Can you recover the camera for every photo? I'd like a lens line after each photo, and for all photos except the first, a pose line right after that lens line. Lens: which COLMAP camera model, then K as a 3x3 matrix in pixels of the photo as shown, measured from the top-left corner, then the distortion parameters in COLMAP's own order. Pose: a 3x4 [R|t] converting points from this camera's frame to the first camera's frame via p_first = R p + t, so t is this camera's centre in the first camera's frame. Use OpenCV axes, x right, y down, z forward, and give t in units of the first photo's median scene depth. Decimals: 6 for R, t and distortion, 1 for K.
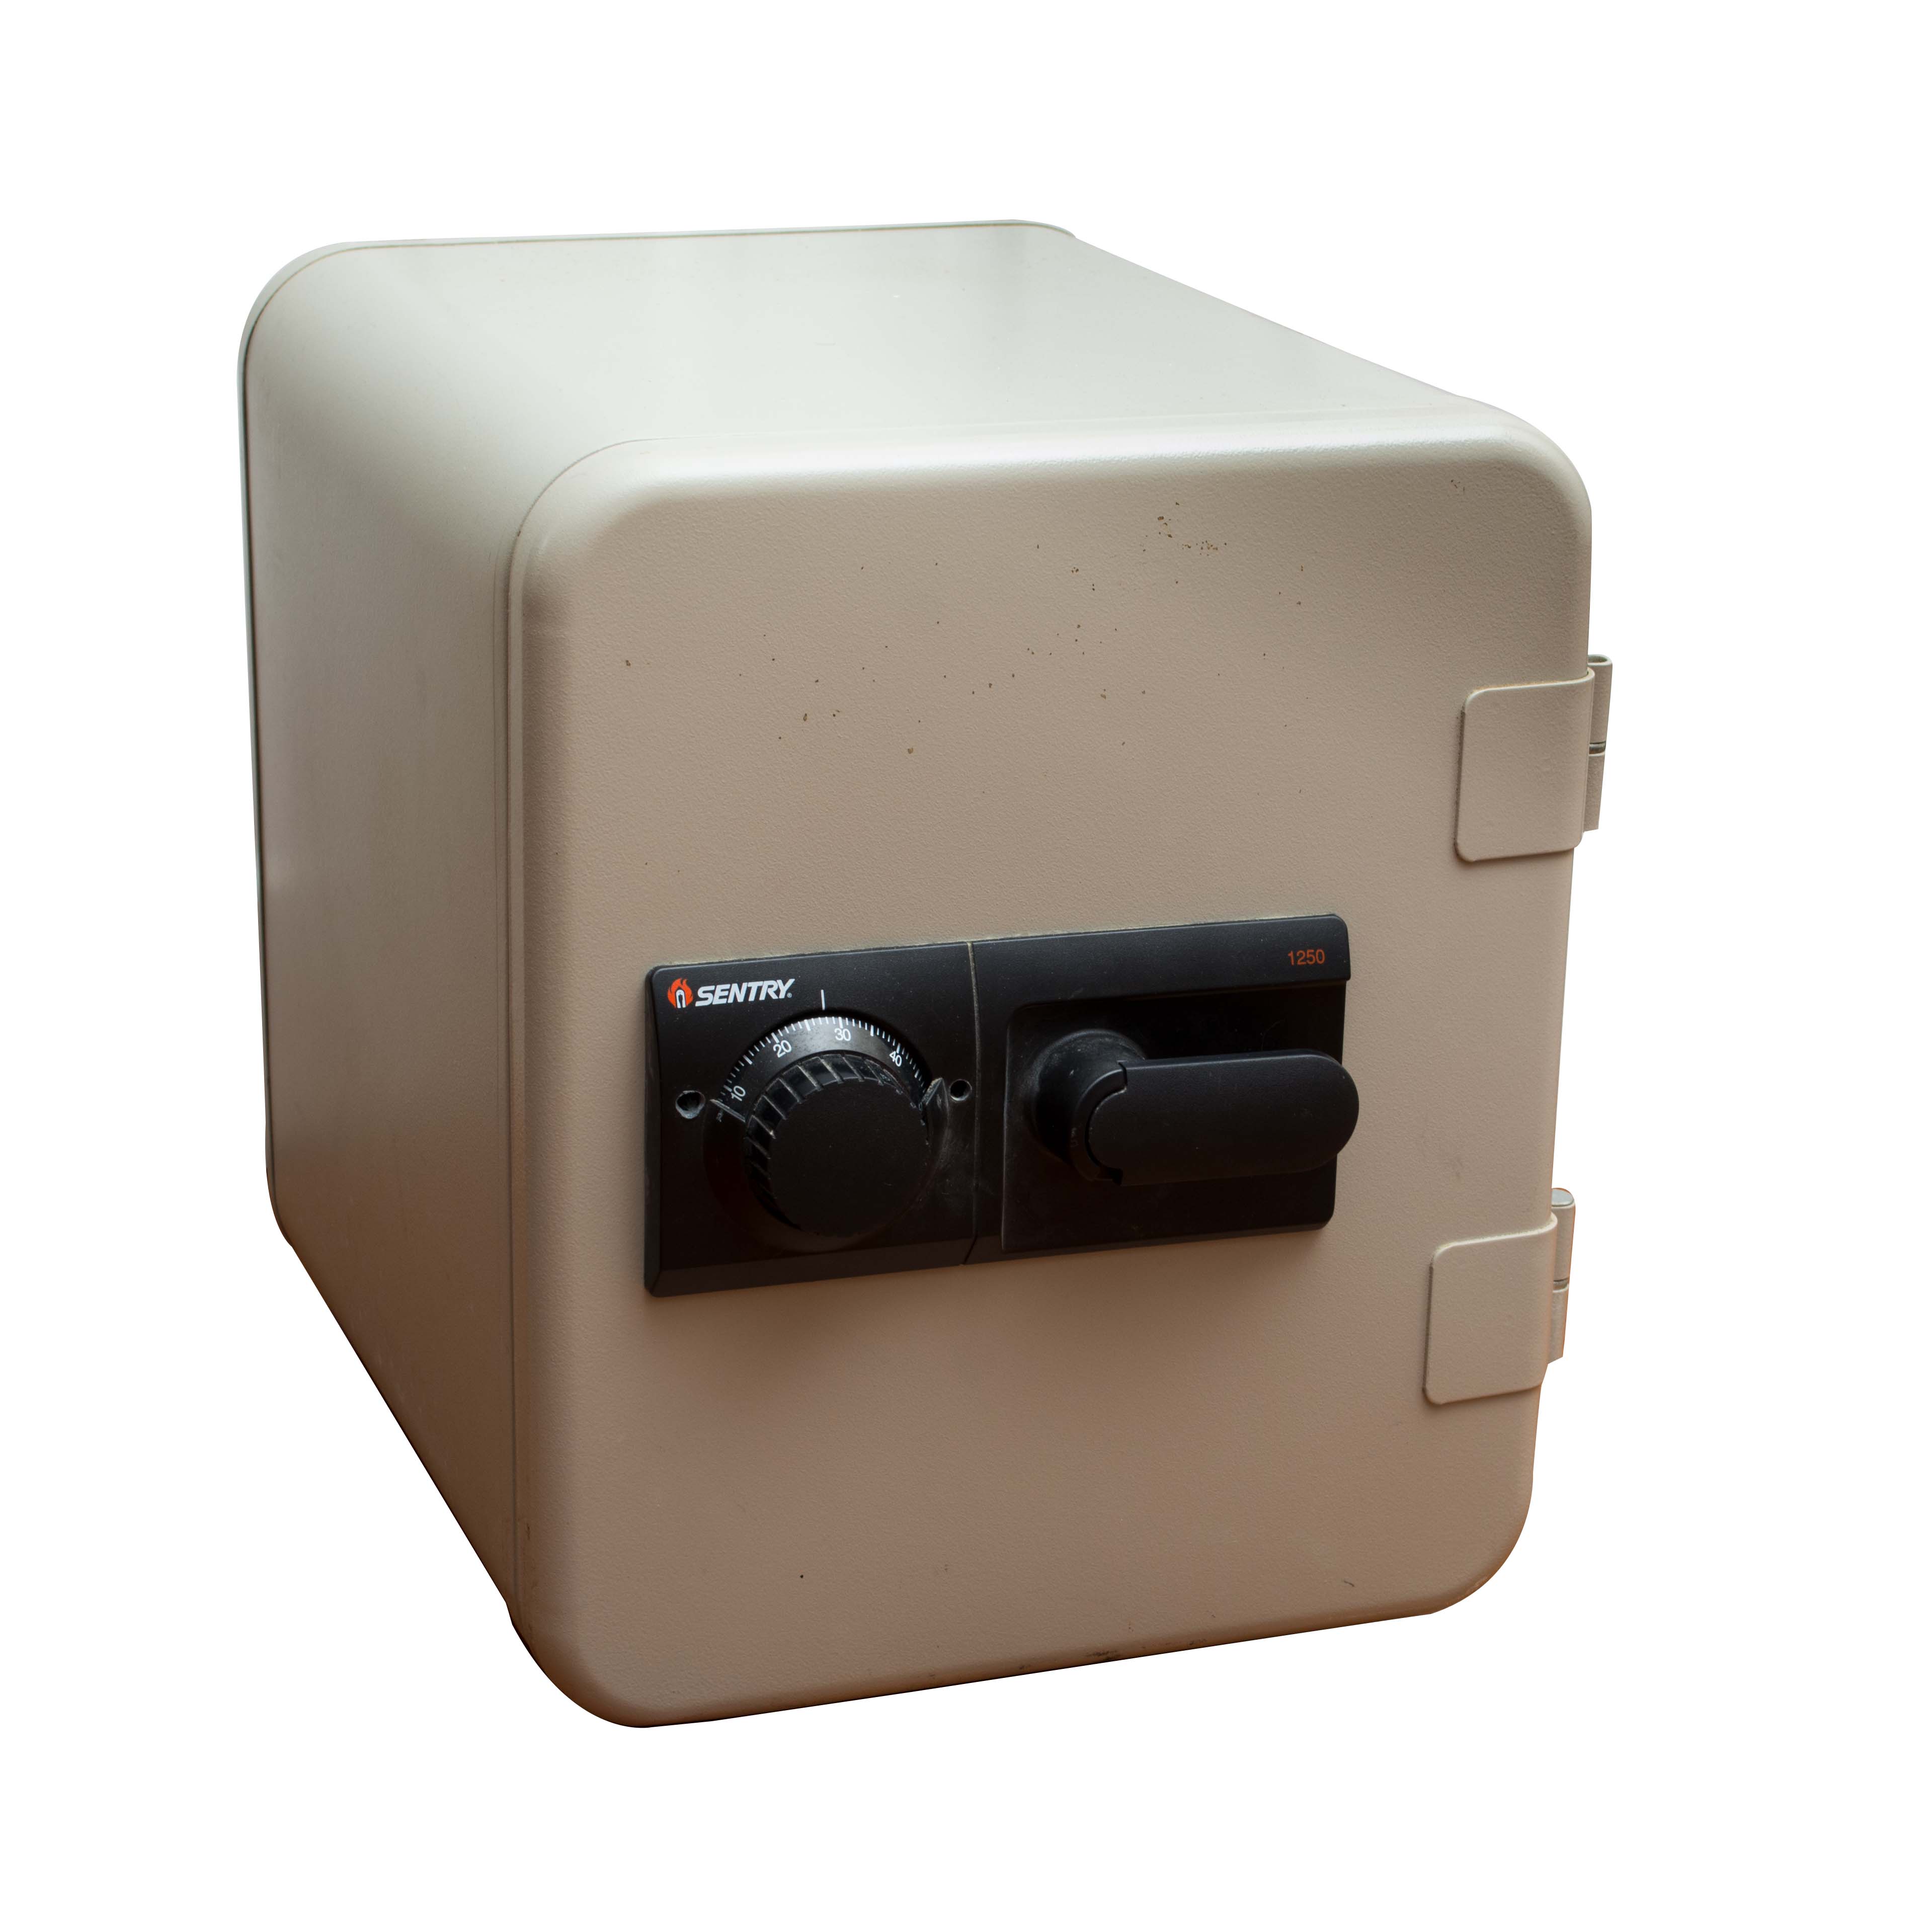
lens RADIAL K [[3990.5, 0, 964.5], [0, 3990.5, 966.4], [0, 0, 1]] dist [0.010134, 0.000000]
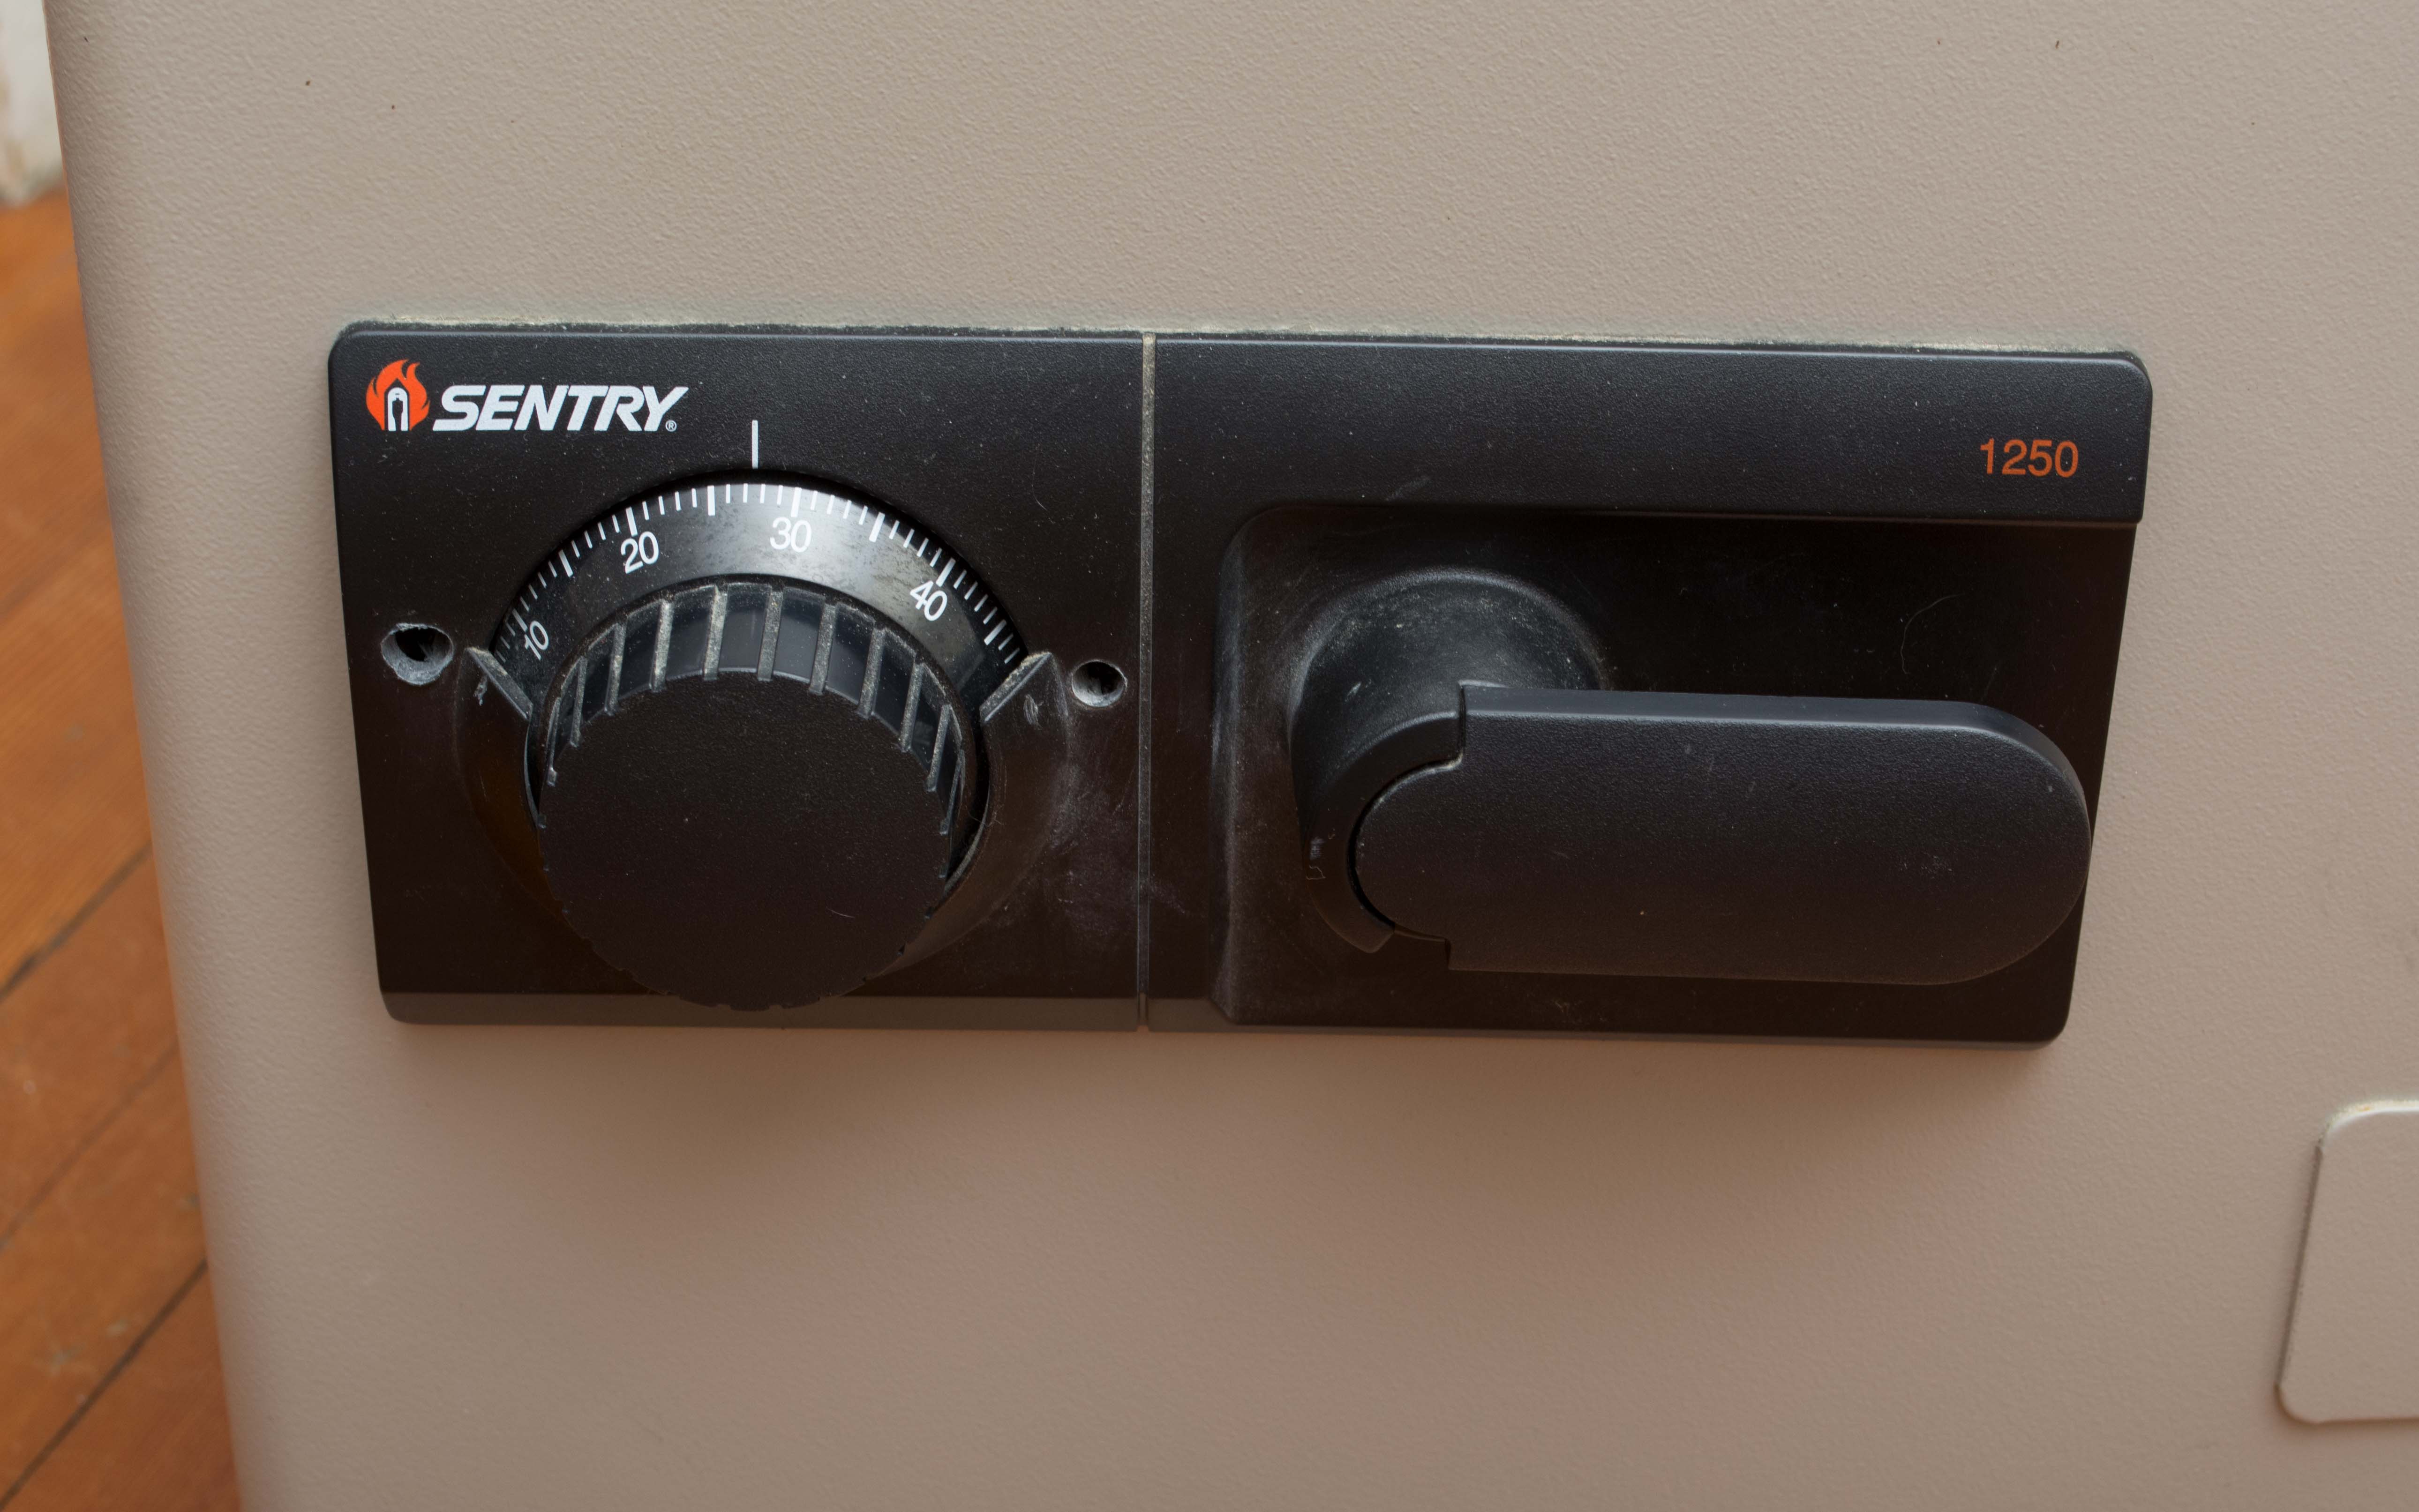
lens RADIAL K [[4564.4, 0, 1198.5], [0, 4564.4, 756.2], [0, 0, 1]] dist [-0.030183, 0.000000]
pose [[0.946097, 0.166162, -0.278011, 0.143166], [-0.093584, 0.962004, 0.256498, -0.085132], [0.310067, -0.216655, 0.925699, 0.566362]]
